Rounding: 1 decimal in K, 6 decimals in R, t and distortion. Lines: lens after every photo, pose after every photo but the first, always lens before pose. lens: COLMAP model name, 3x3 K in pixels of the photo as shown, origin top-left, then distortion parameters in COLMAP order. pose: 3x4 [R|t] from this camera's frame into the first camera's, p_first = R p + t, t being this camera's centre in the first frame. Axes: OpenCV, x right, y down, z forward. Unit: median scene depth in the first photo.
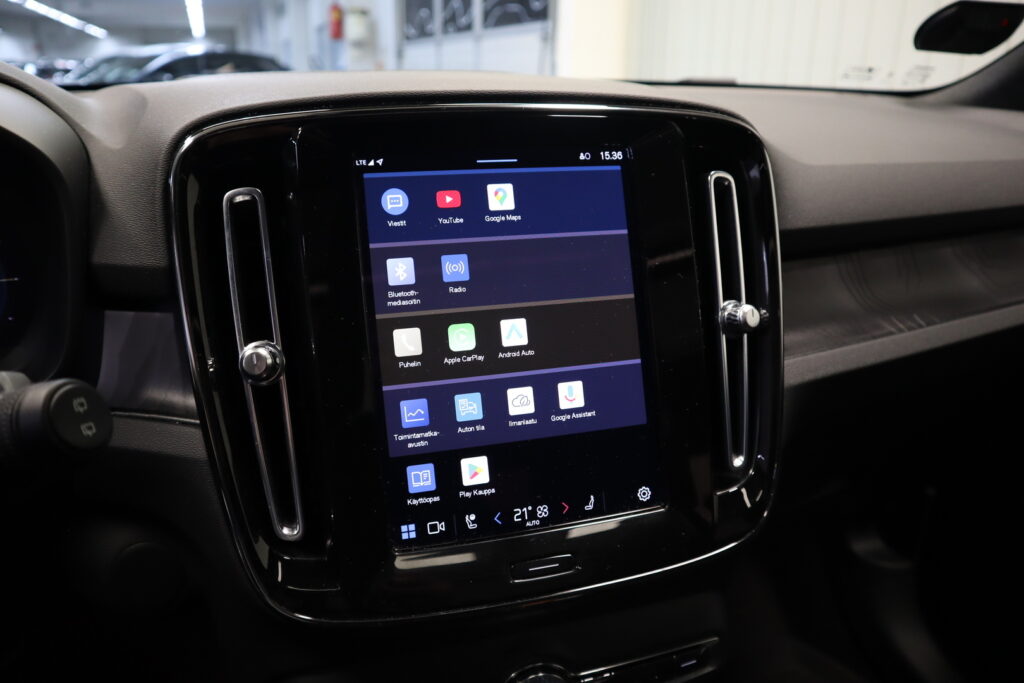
lens RADIAL K [[702.9, 0, 512.7], [0, 702.9, 346.3], [0, 0, 1]] dist [-0.100213, 0.051170]
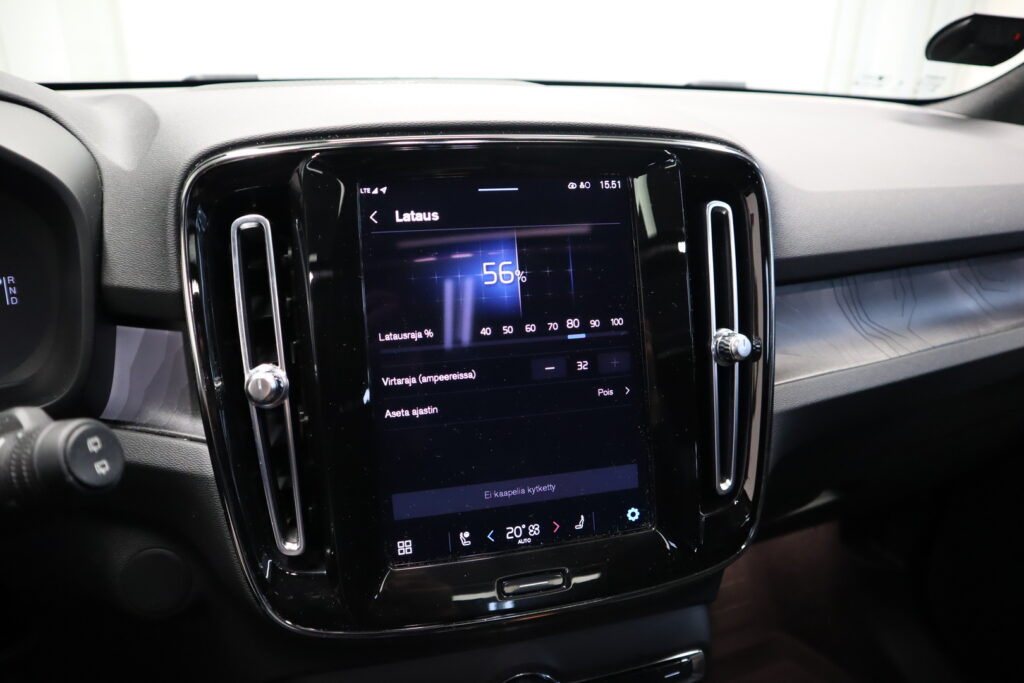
lens RADIAL K [[702.9, 0, 512.7], [0, 702.9, 342.8], [0, 0, 1]] dist [-0.100213, 0.051170]
pose [[0.999627, 0.024832, -0.011354, 0.015302], [-0.024503, 0.999301, 0.028227, -0.068786], [0.012047, -0.027938, 0.999537, -0.030021]]
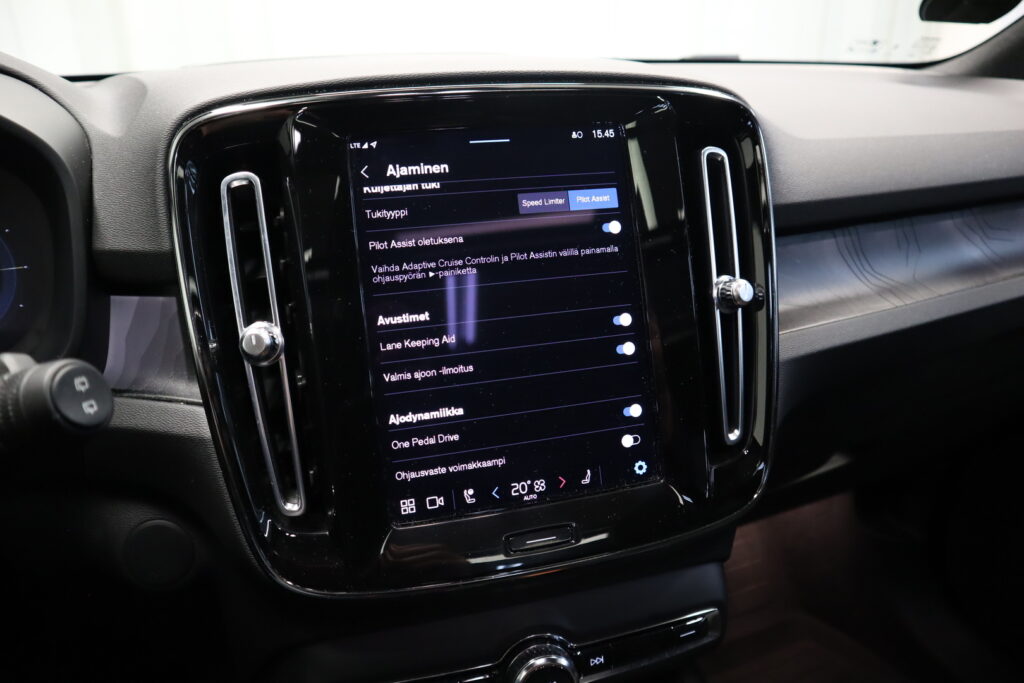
lens RADIAL K [[702.9, 0, 514.4], [0, 702.9, 342.7], [0, 0, 1]] dist [-0.100213, 0.051170]
pose [[0.999691, -0.014805, -0.019967, 0.028432], [0.015205, 0.999684, 0.020018, 0.006840], [0.019664, -0.020316, 0.999600, -0.016163]]
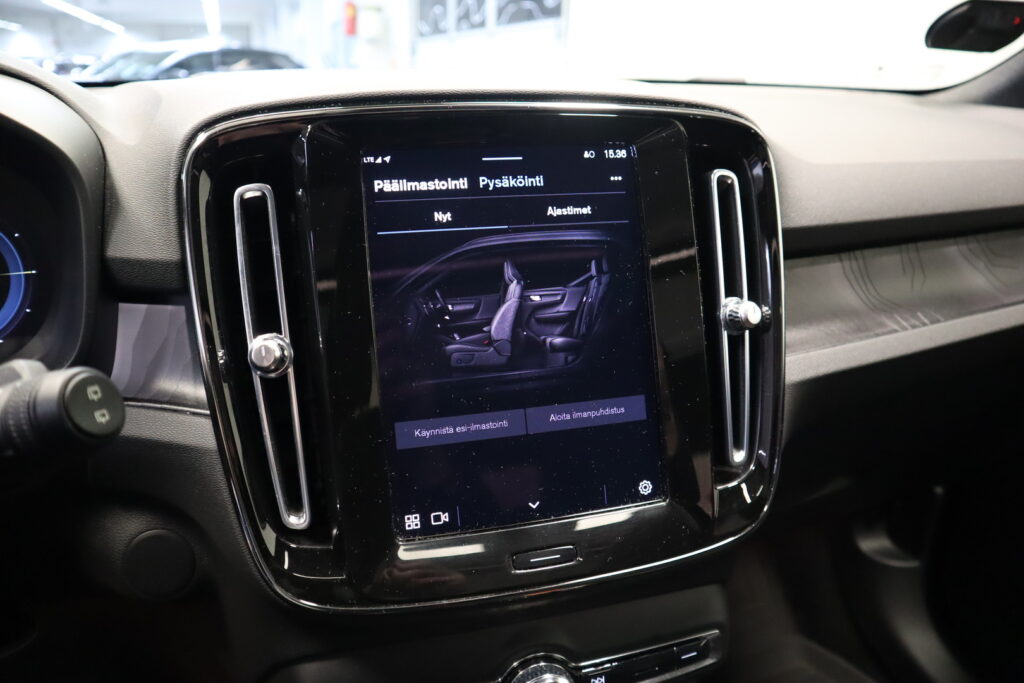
lens RADIAL K [[702.9, 0, 513.7], [0, 702.9, 344.1], [0, 0, 1]] dist [-0.100213, 0.051170]
pose [[0.999845, 0.007424, -0.015942, 0.011909], [-0.007400, 0.999971, 0.001620, 0.002822], [0.015954, -0.001502, 0.999872, -0.017037]]
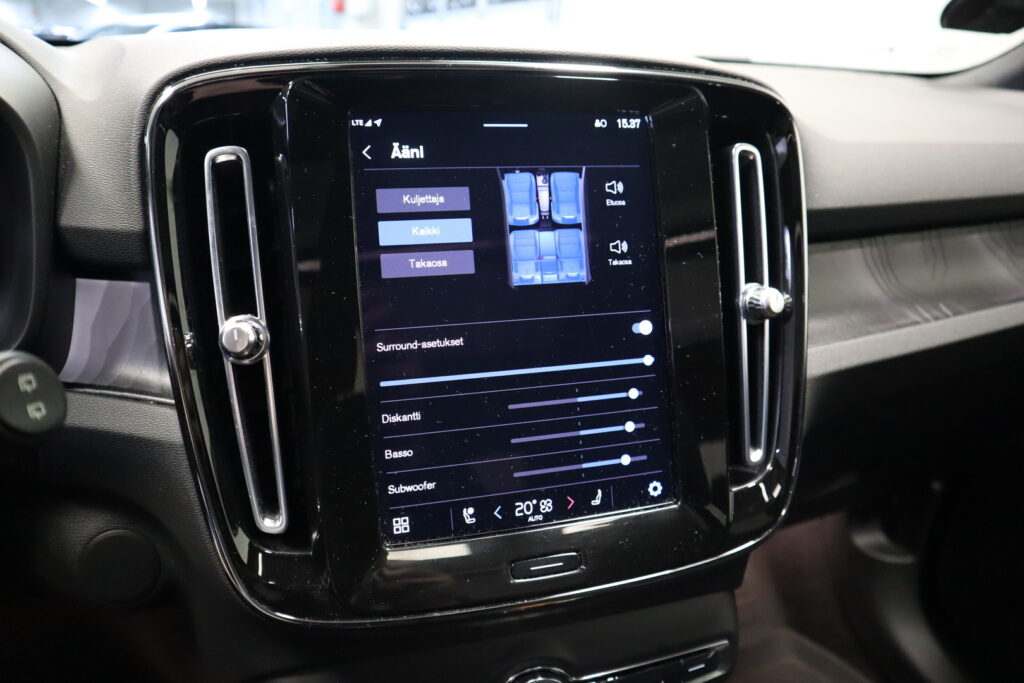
lens RADIAL K [[702.9, 0, 515.0], [0, 702.9, 341.3], [0, 0, 1]] dist [-0.100213, 0.051170]
pose [[0.999706, 0.022867, 0.008044, -0.010840], [-0.023021, 0.999543, 0.019612, 0.000570], [-0.007592, -0.019791, 0.999775, 0.074551]]
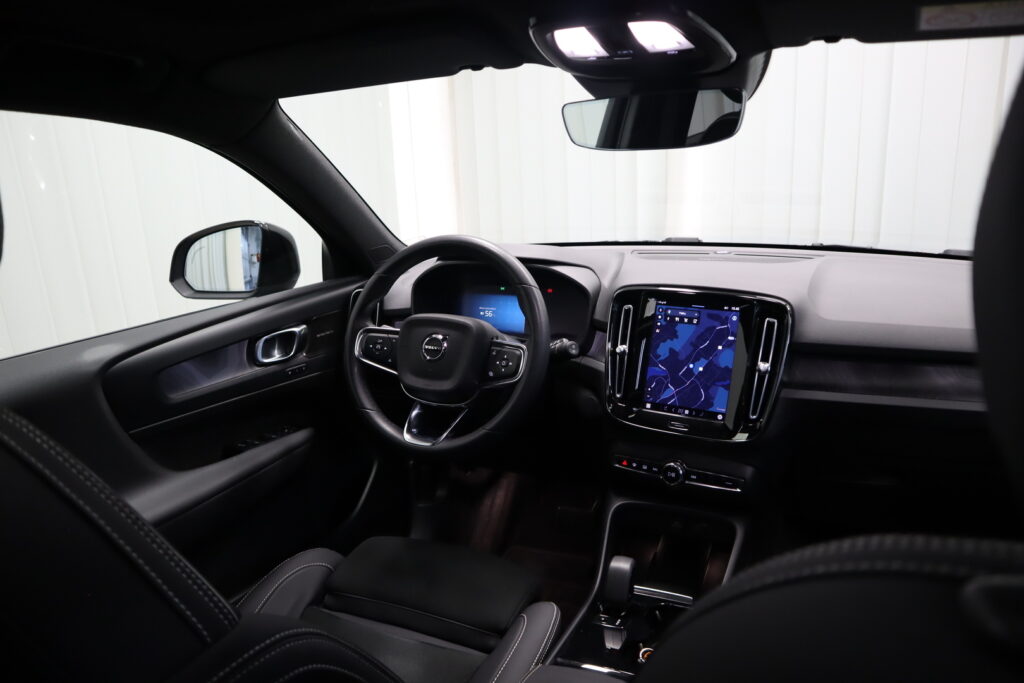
lens RADIAL K [[702.9, 0, 511.1], [0, 702.9, 340.3], [0, 0, 1]] dist [-0.100213, 0.051170]
pose [[0.674254, 0.171676, -0.718268, 1.744709], [-0.217974, 0.975537, 0.028549, -0.007543], [0.705598, 0.137314, 0.695181, -1.864632]]
